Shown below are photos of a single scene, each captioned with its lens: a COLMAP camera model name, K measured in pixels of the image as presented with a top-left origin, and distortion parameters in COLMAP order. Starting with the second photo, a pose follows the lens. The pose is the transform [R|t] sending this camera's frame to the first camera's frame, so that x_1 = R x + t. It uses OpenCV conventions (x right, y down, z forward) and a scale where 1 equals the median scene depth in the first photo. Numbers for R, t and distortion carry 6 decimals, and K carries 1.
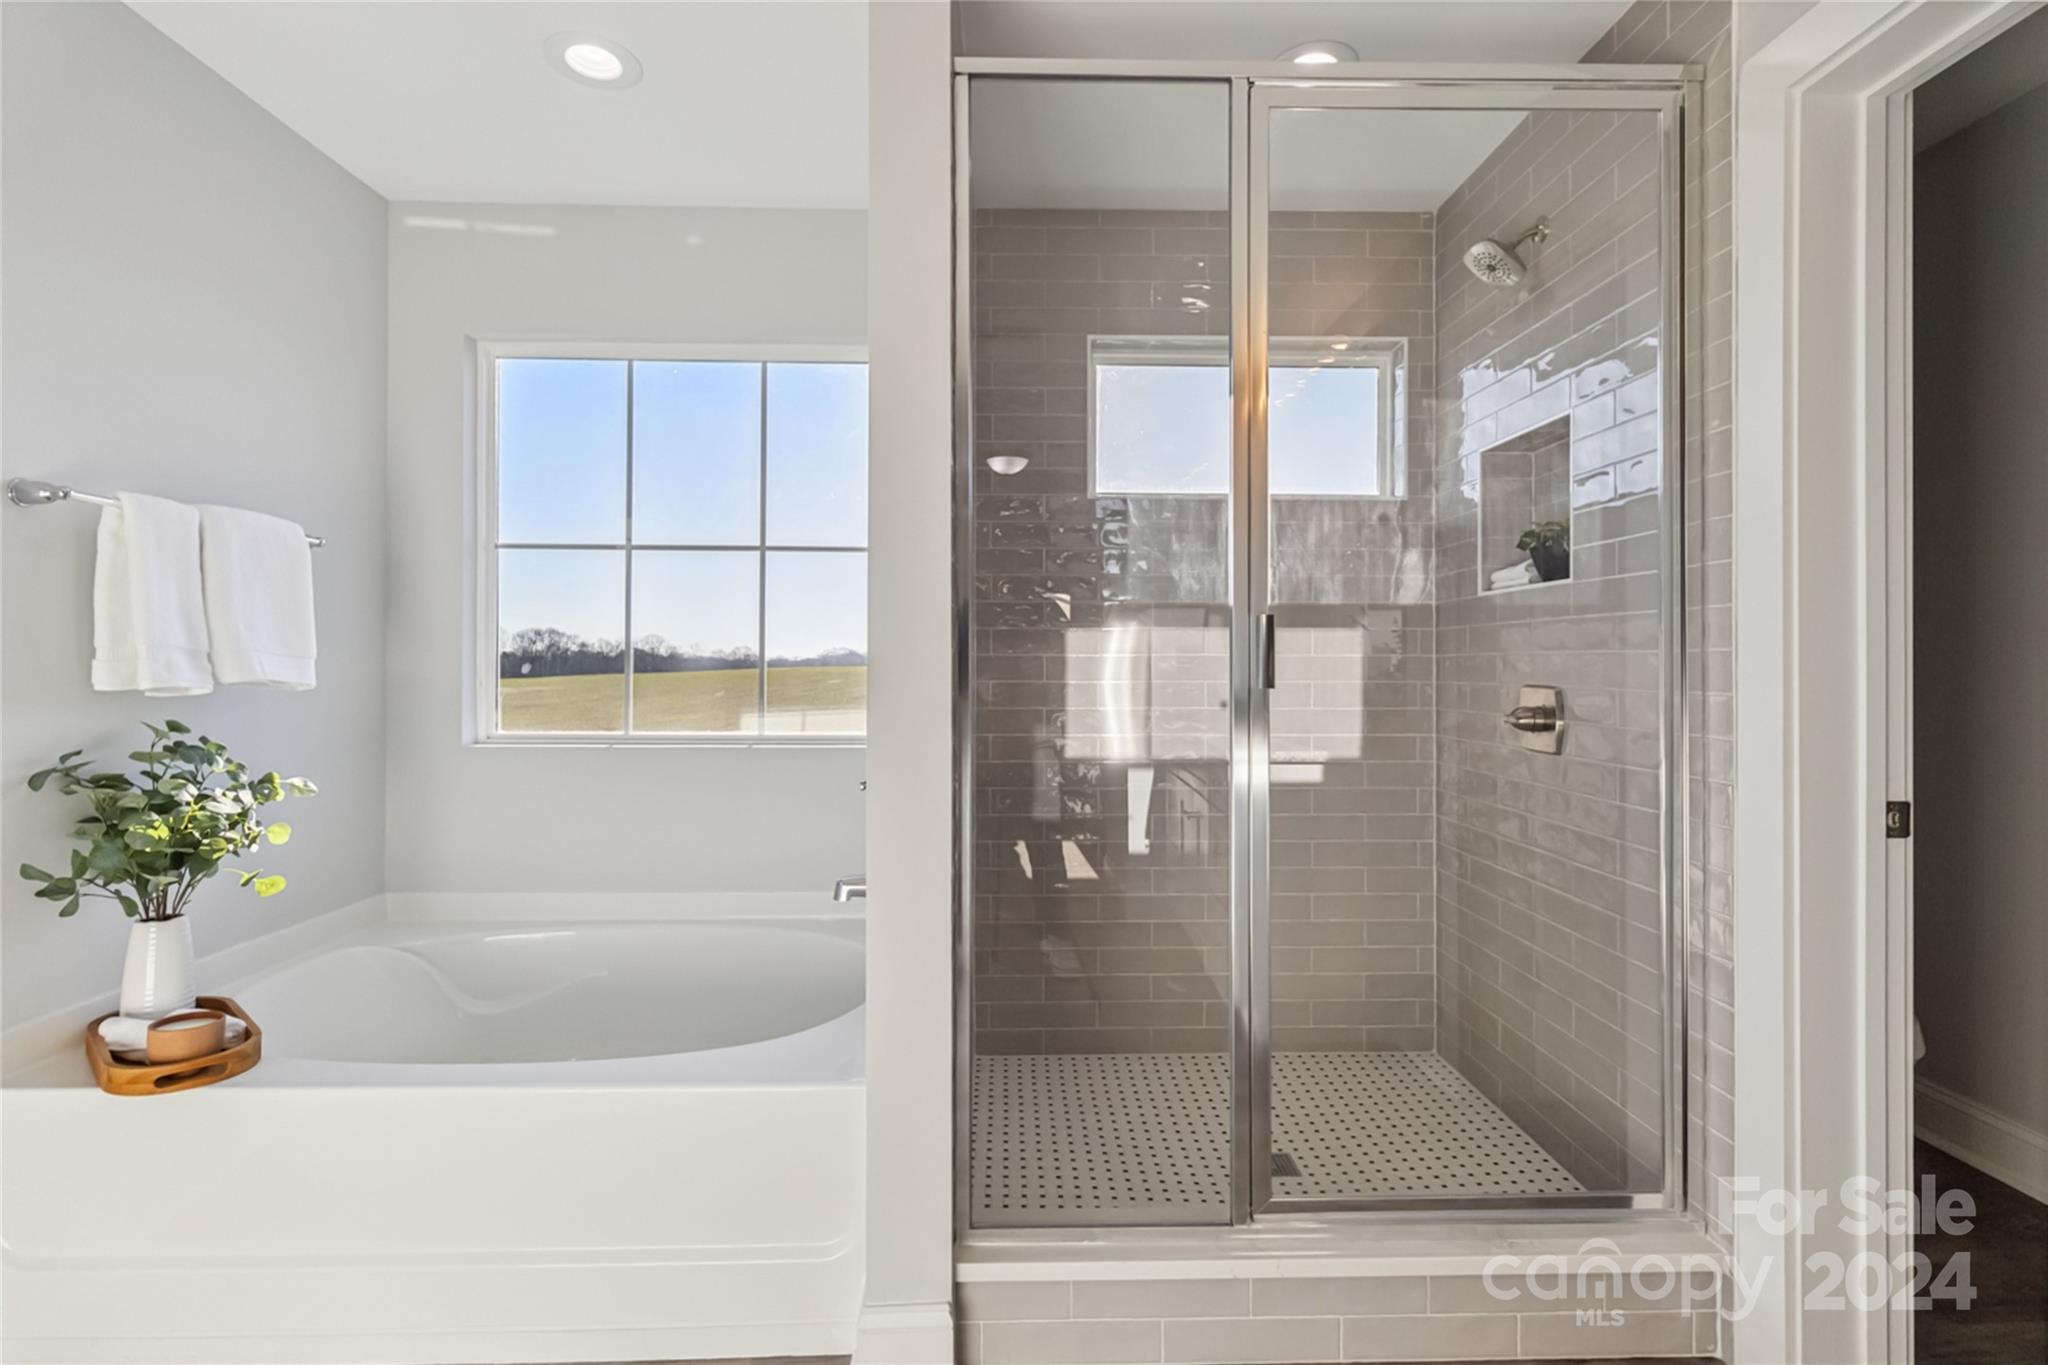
lens RADIAL K [[948.9, 0, 1025.0], [0, 948.9, 663.7], [0, 0, 1]] dist [-0.001947, -0.000047]
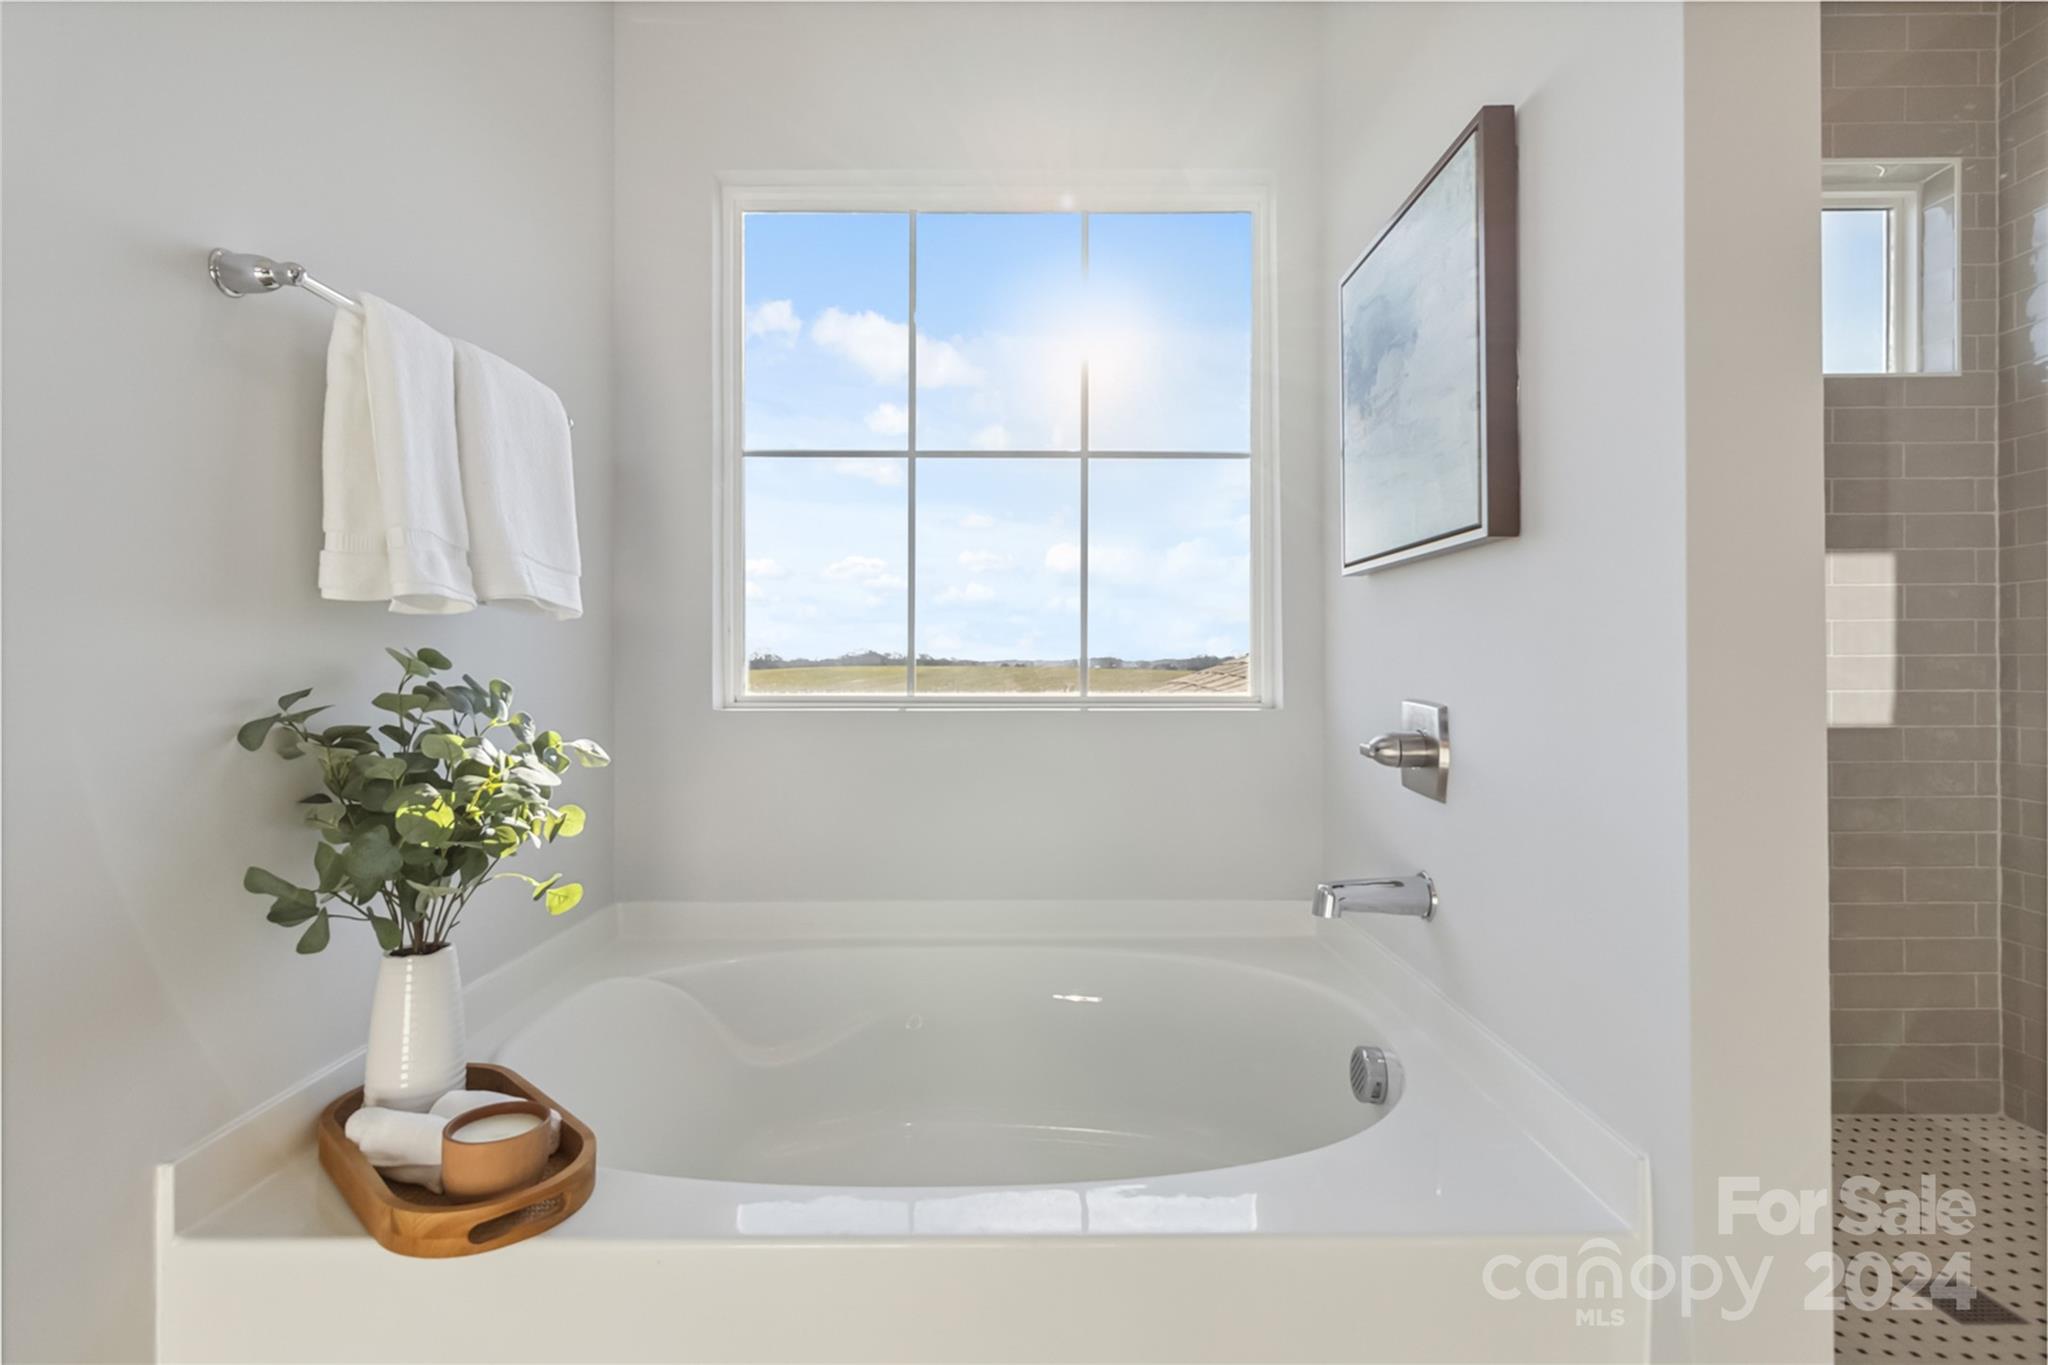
lens RADIAL K [[948.9, 0, 1025.0], [0, 948.9, 663.7], [0, 0, 1]] dist [-0.001947, -0.000047]
pose [[0.999705, -0.006263, -0.023449, -0.487676], [0.006298, 0.999979, 0.001451, 0.074693], [0.023439, -0.001598, 0.999724, 0.363460]]
